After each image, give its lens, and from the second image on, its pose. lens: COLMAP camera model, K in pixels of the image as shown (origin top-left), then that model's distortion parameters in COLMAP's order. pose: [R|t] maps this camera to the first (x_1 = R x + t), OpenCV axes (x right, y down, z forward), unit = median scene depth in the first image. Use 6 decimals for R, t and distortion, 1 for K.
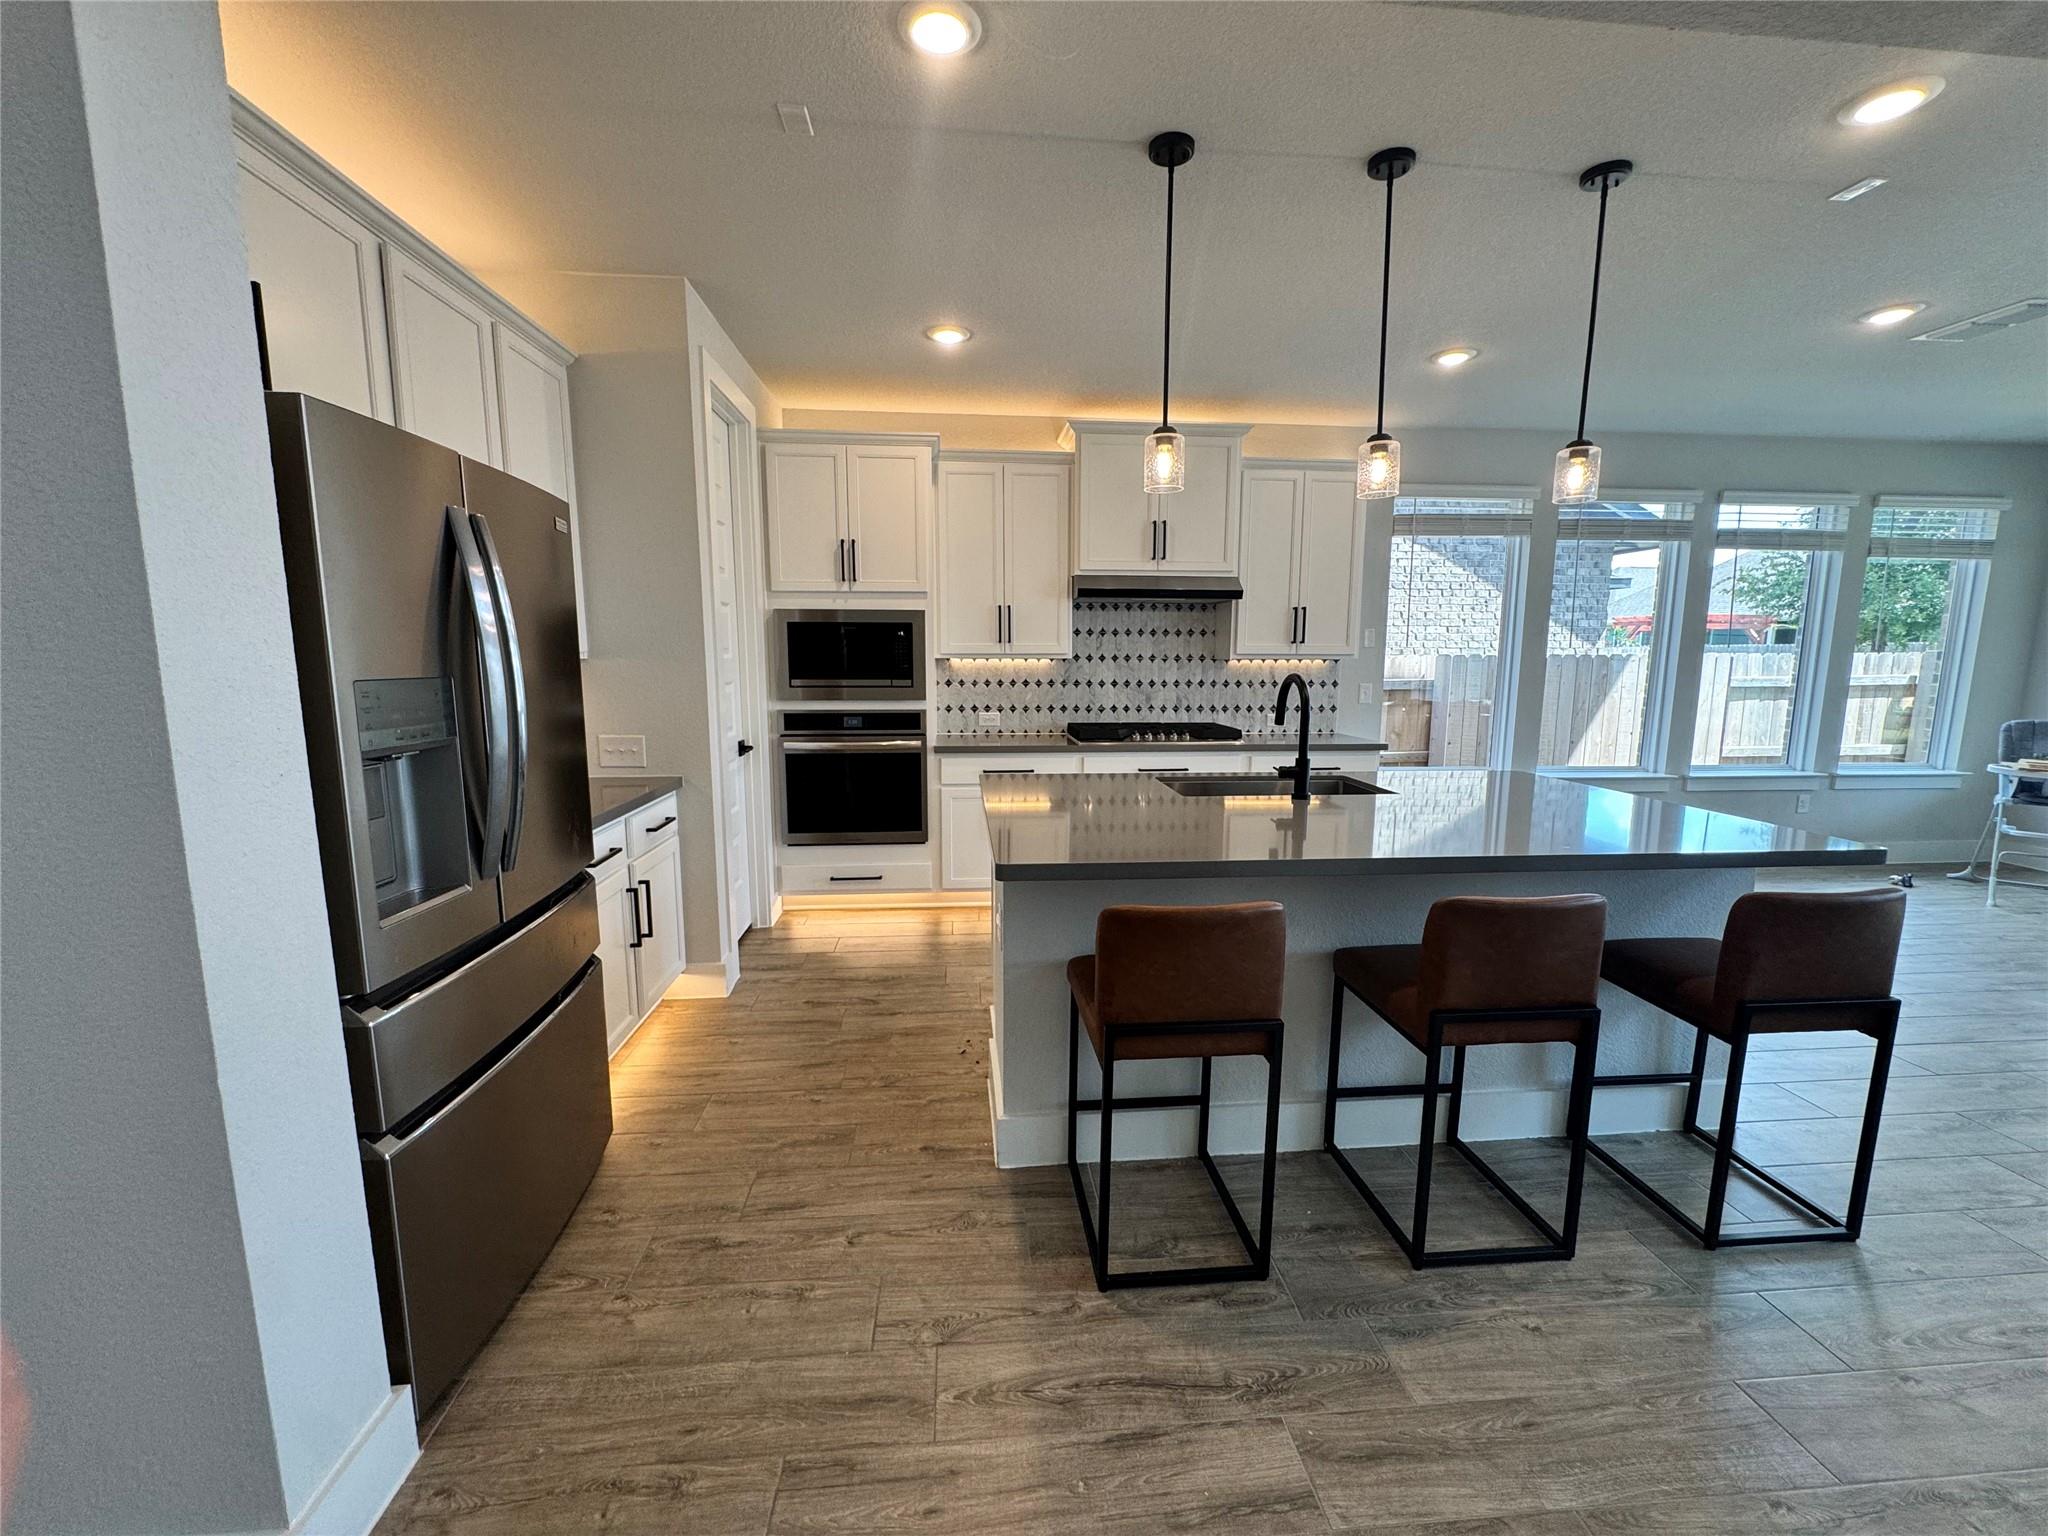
lens RADIAL K [[816.3, 0, 1027.8], [0, 816.3, 765.4], [0, 0, 1]] dist [-0.002091, -0.000209]
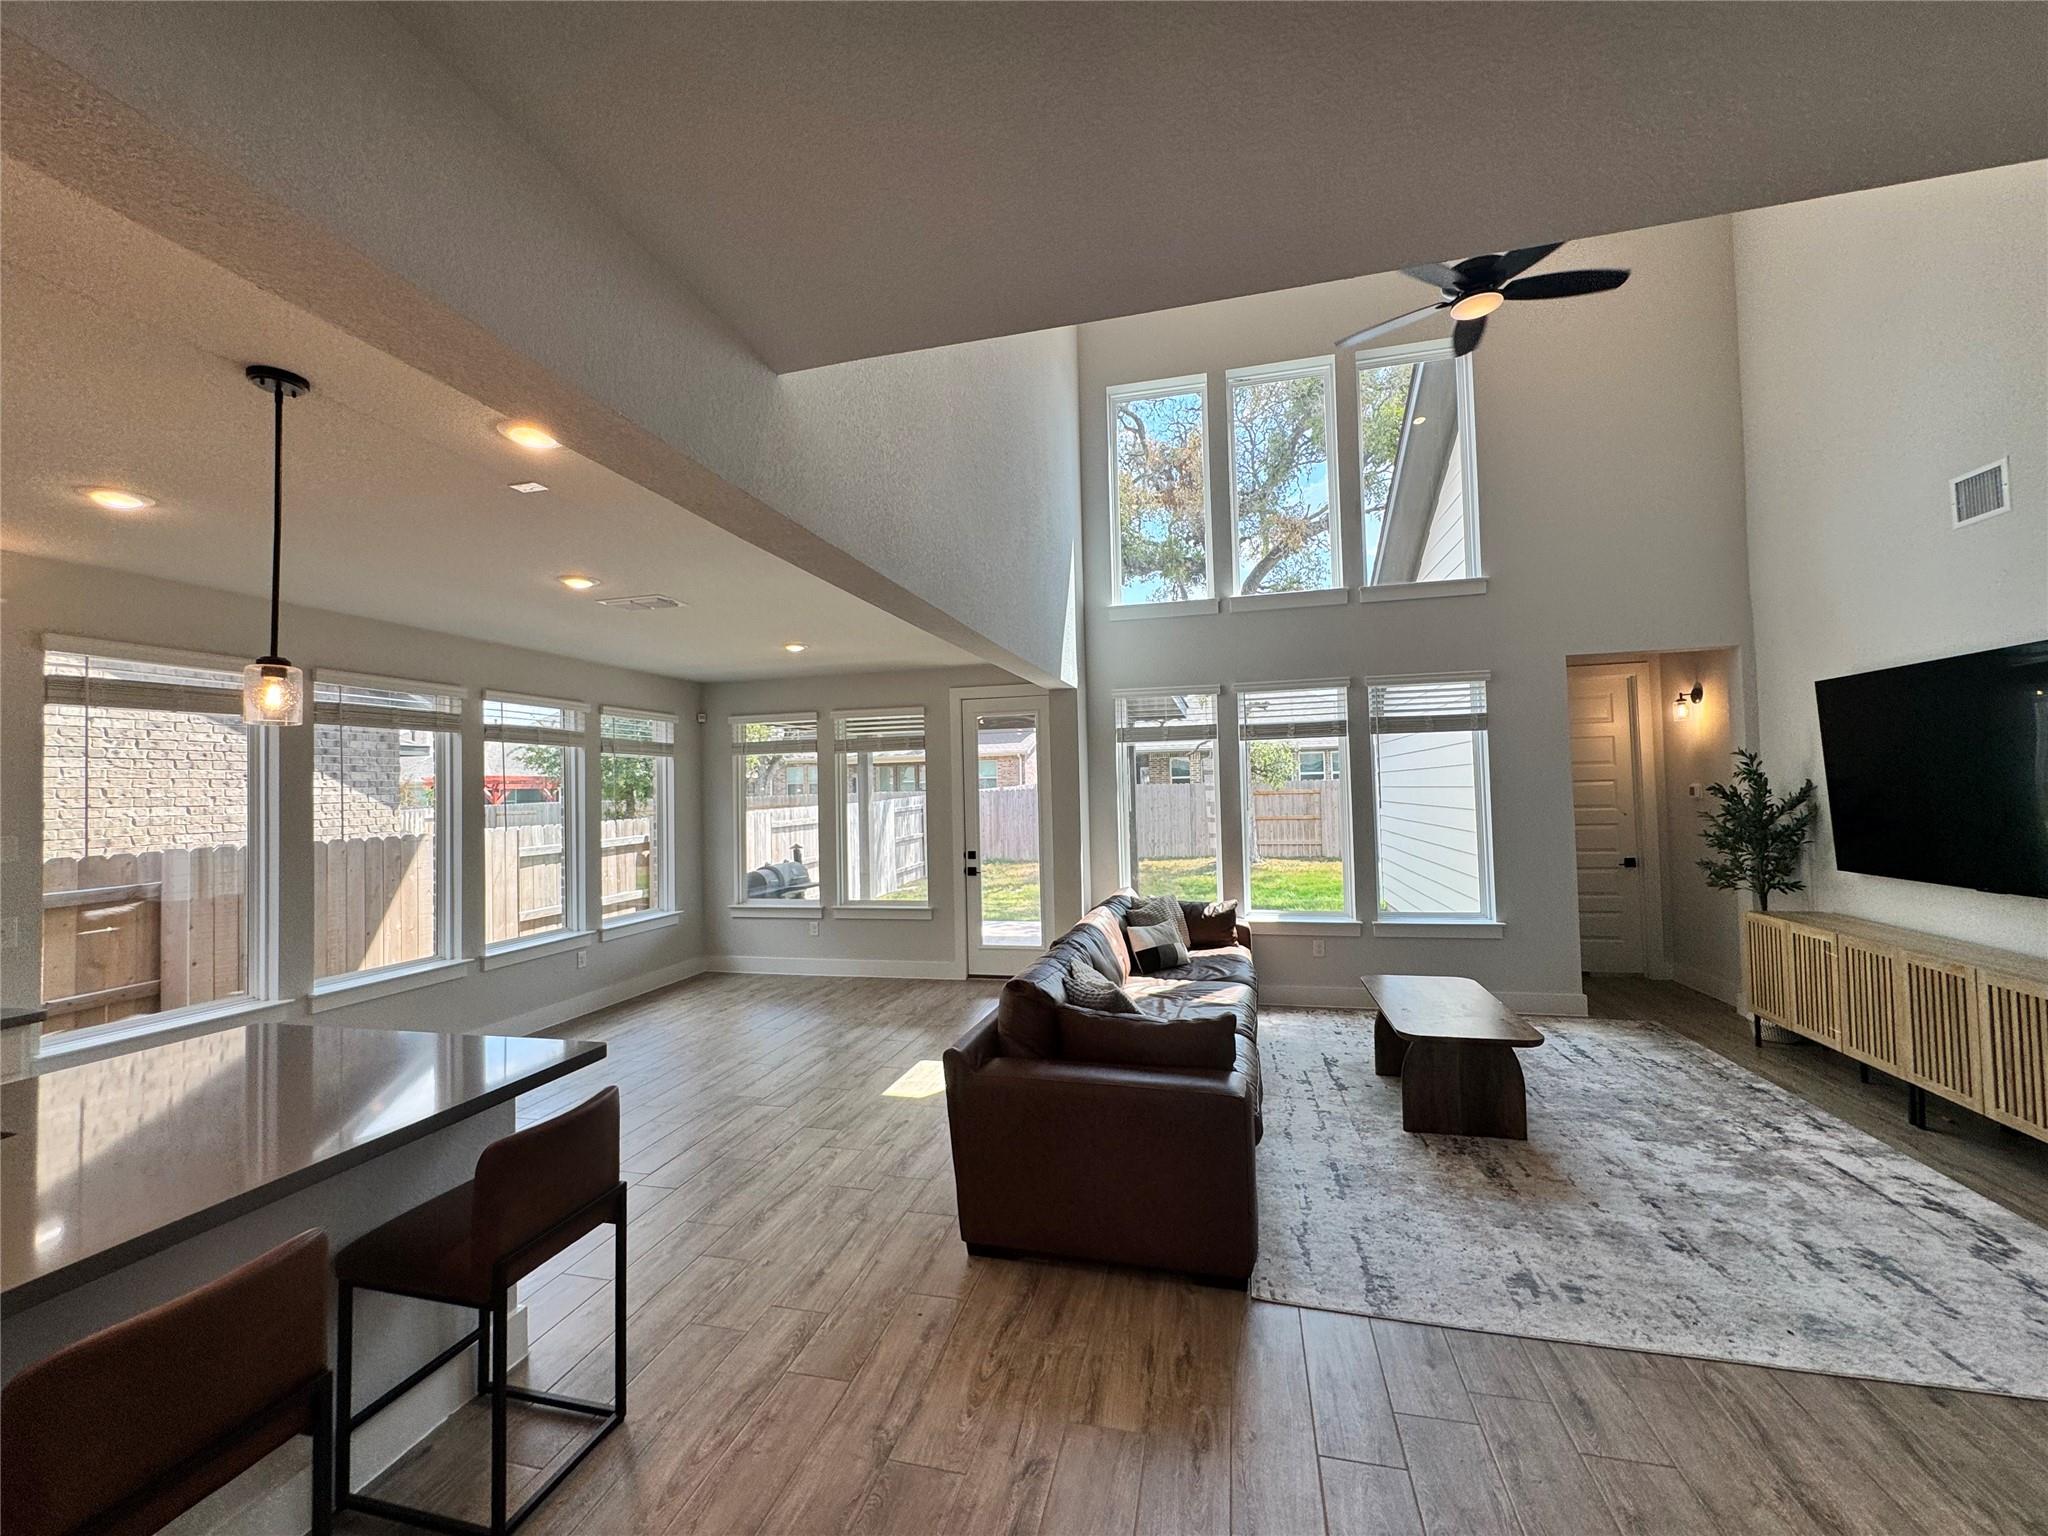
lens RADIAL K [[819.3, 0, 1021.5], [0, 819.3, 768.4], [0, 0, 1]] dist [-0.000447, 0.000002]
pose [[0.323789, 0.017052, 0.945976, 0.053592], [0.155696, 0.985246, -0.071052, -0.045767], [-0.933231, 0.170290, 0.316357, 0.001233]]
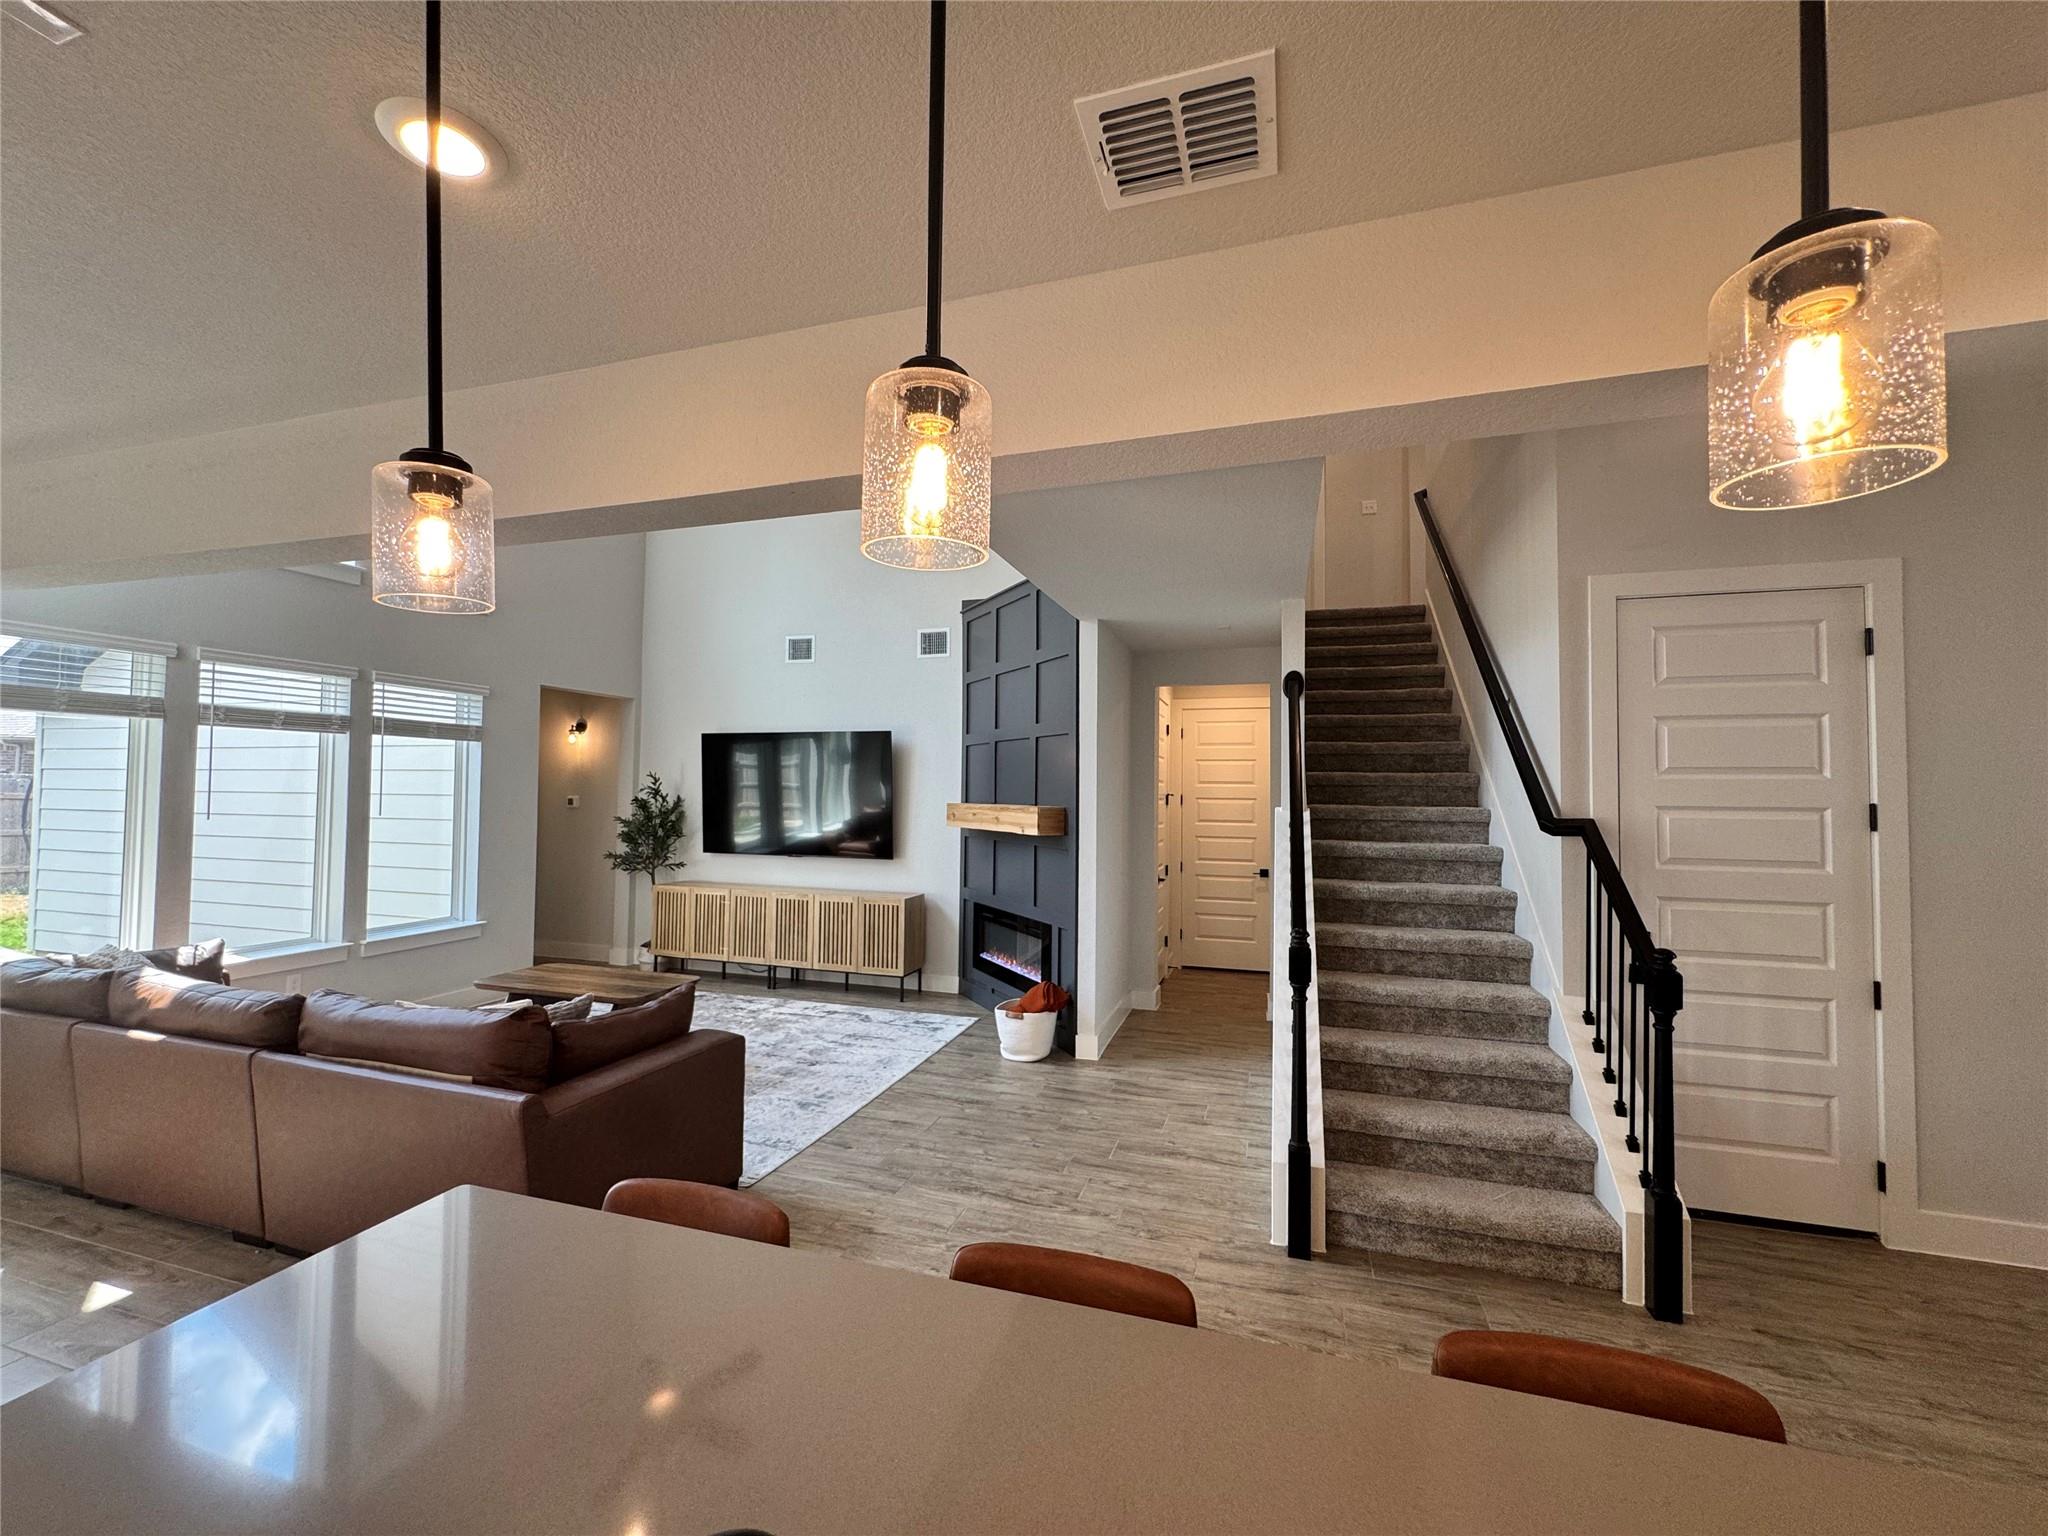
lens RADIAL K [[824.0, 0, 1027.9], [0, 824.0, 770.1], [0, 0, 1]] dist [0.000554, 0.000190]
pose [[-0.927222, -0.002204, 0.374505, 0.130553], [0.039141, 0.993936, 0.102756, -0.133443], [-0.372461, 0.109936, -0.921513, 0.598112]]
